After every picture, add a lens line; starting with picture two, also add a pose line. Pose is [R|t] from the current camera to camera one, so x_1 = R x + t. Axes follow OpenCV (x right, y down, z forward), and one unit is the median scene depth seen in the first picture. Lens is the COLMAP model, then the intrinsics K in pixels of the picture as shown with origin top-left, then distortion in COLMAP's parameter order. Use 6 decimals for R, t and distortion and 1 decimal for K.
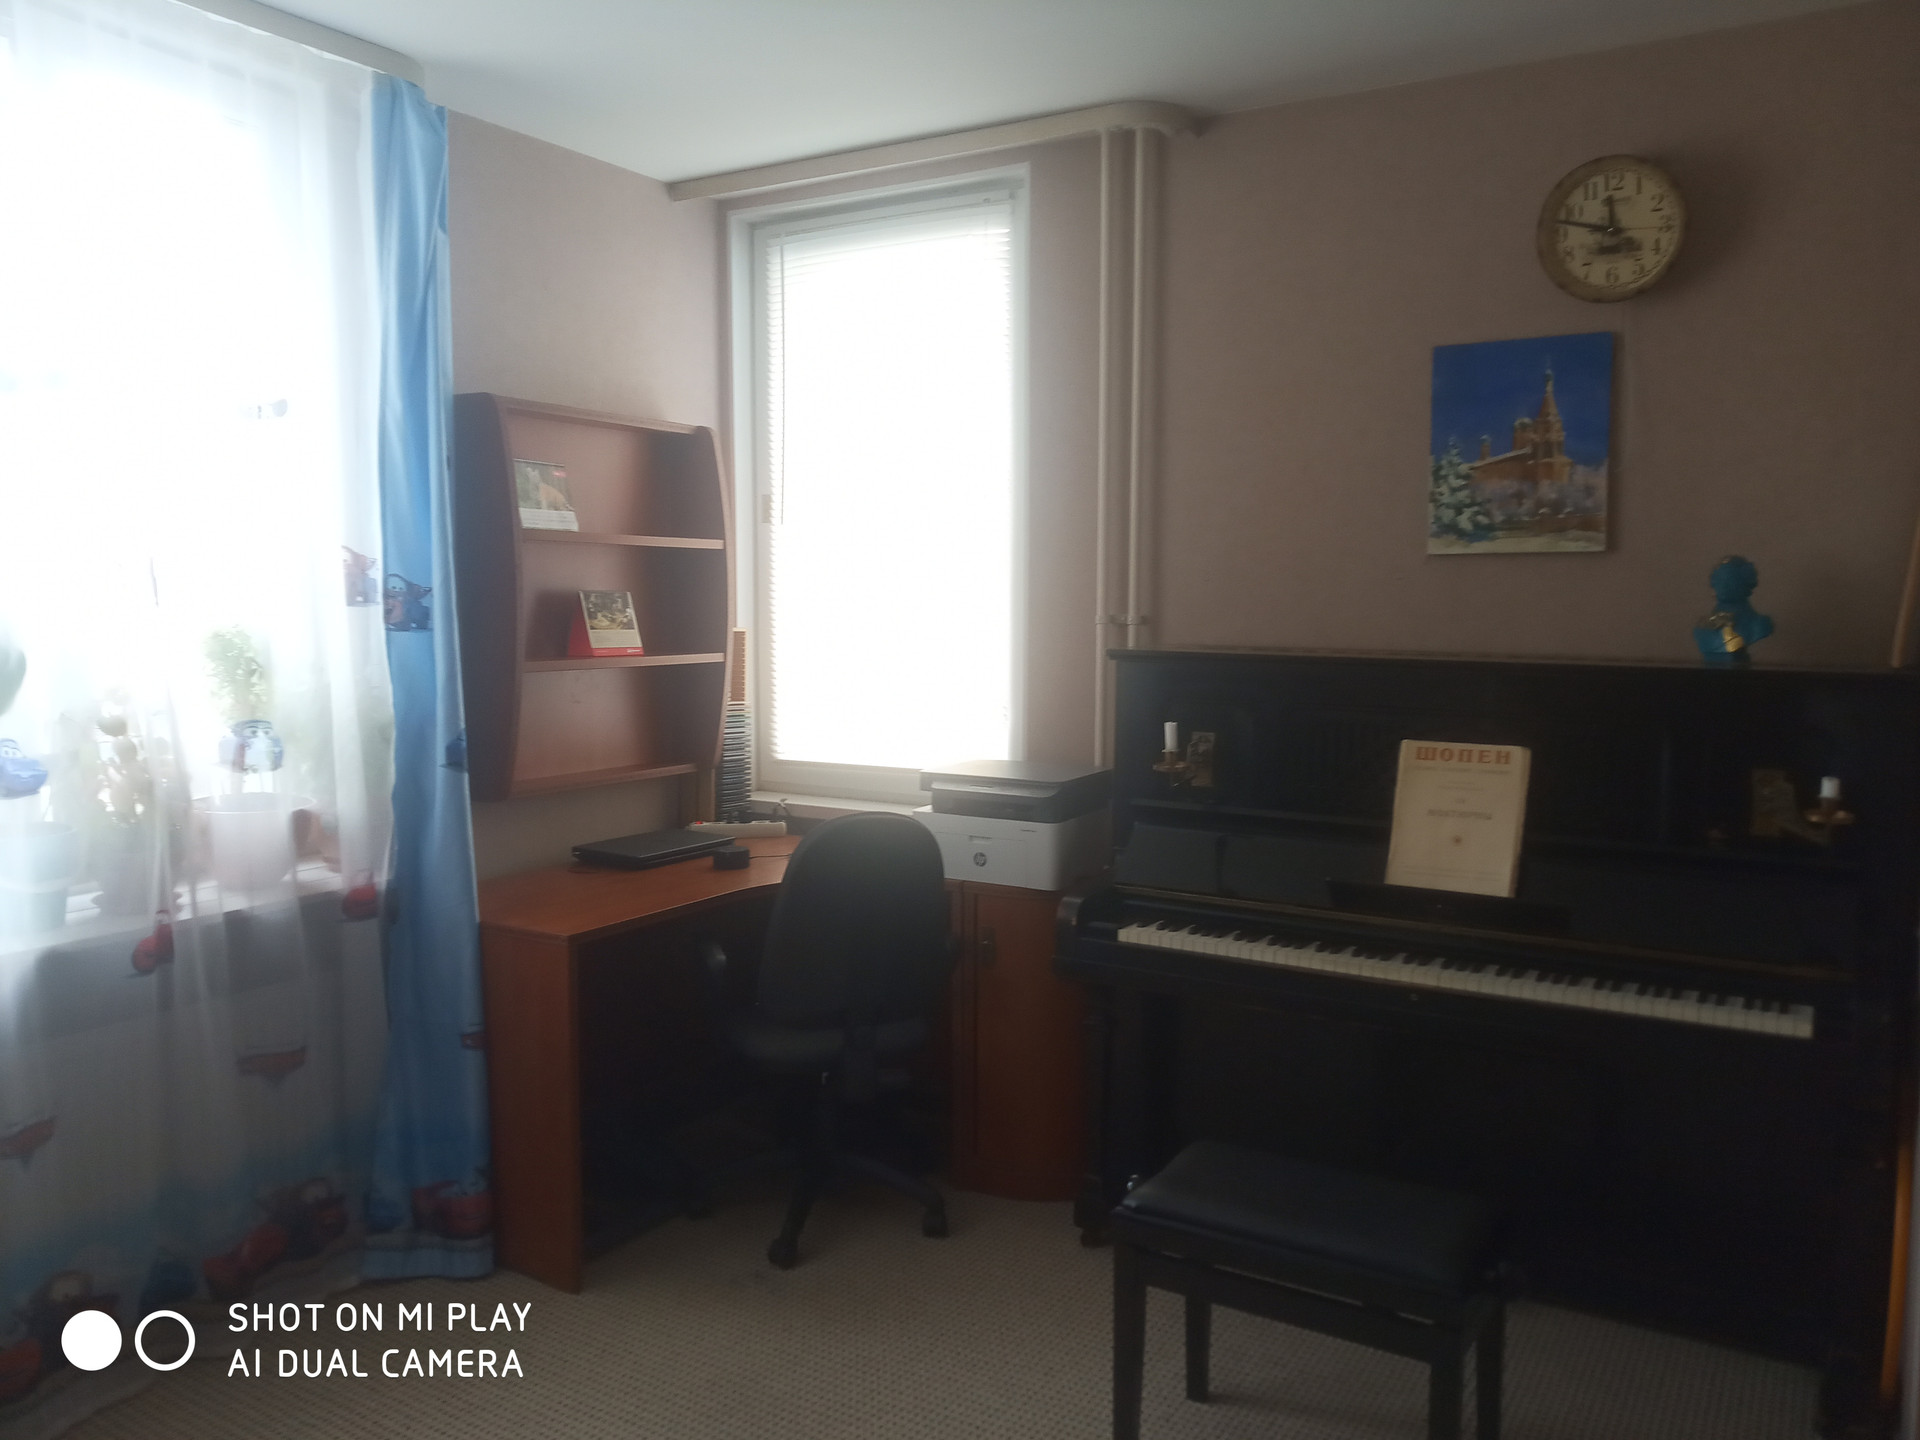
lens RADIAL K [[1494.2, 0, 964.2], [0, 1494.2, 712.0], [0, 0, 1]] dist [0.004512, 0.004174]
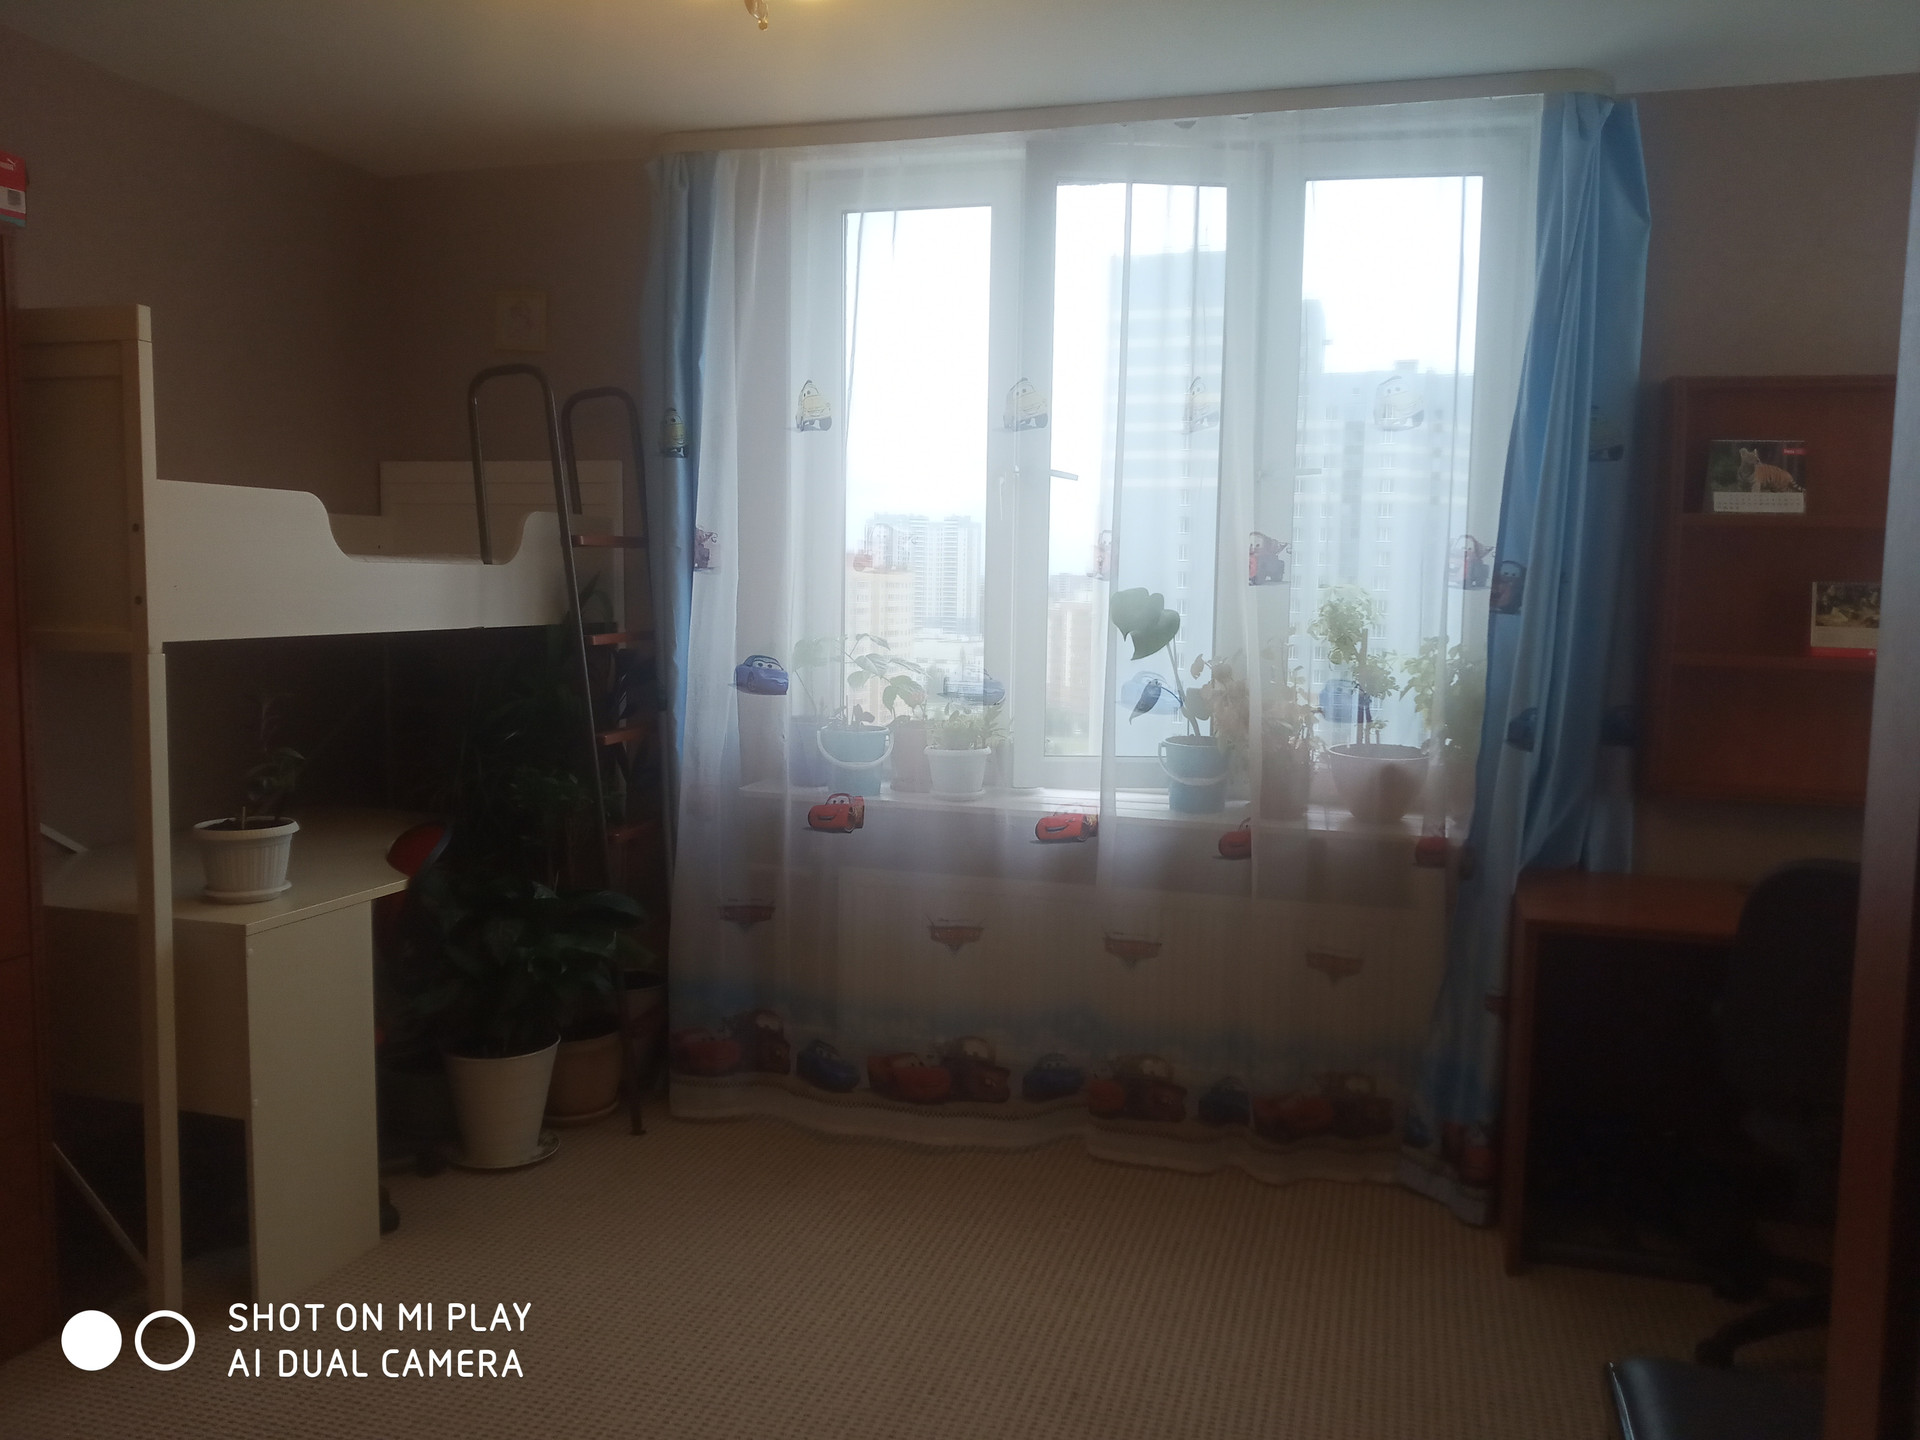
lens RADIAL K [[1494.2, 0, 970.2], [0, 1494.2, 729.2], [0, 0, 1]] dist [0.004512, 0.004174]
pose [[0.265629, 0.096846, -0.959199, 0.563515], [-0.096824, 0.992591, 0.073404, -0.013482], [0.959201, 0.073375, 0.273038, 0.344725]]
